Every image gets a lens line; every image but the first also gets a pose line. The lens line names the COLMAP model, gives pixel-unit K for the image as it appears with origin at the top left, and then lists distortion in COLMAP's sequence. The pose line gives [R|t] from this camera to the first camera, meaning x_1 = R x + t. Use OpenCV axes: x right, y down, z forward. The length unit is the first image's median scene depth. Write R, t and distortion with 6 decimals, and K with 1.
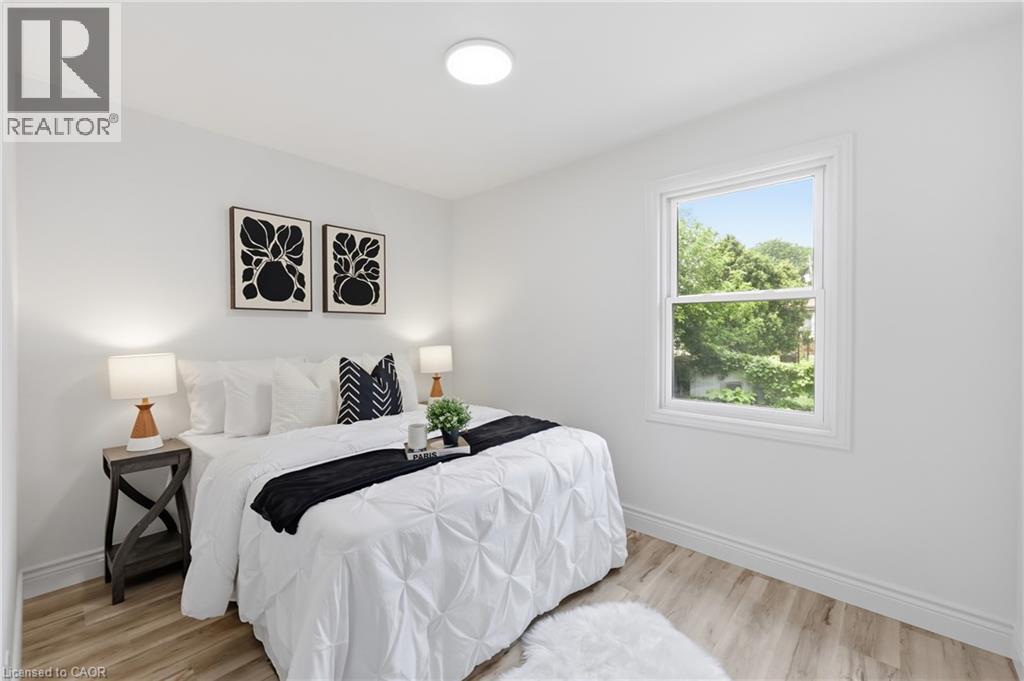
lens RADIAL K [[397.4, 0, 516.3], [0, 397.4, 341.0], [0, 0, 1]] dist [-0.002207, -0.000057]
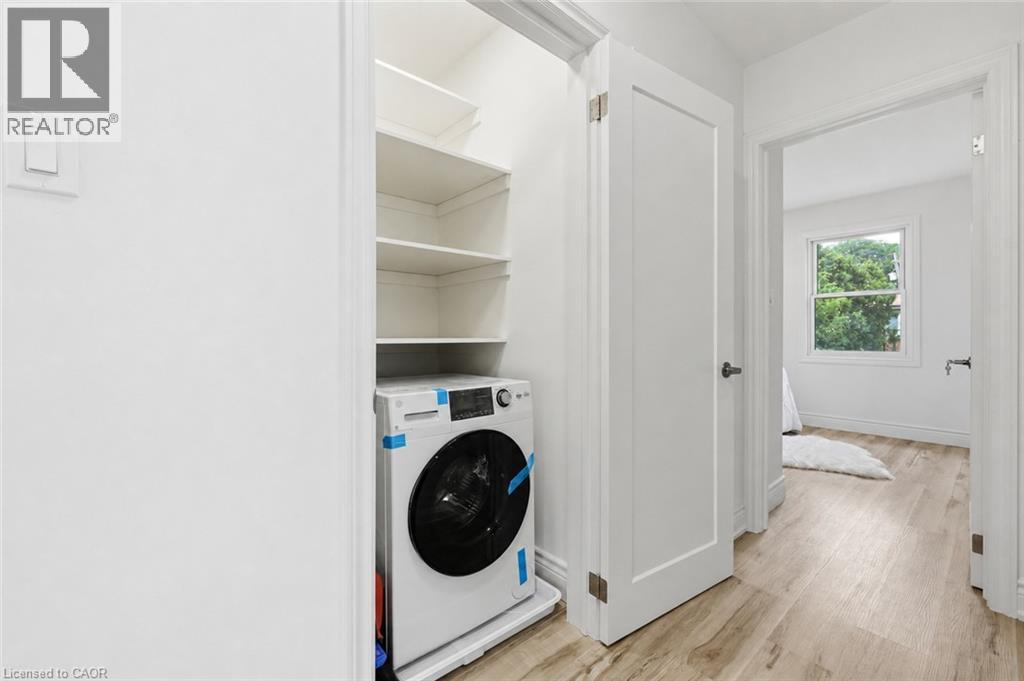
lens RADIAL K [[417.9, 0, 504.1], [0, 417.9, 336.9], [0, 0, 1]] dist [0.000841, 0.000018]
pose [[0.993200, 0.010155, -0.115976, -0.143955], [-0.012028, 0.999808, -0.015459, 0.023228], [0.115797, 0.016749, 0.993132, -0.193937]]
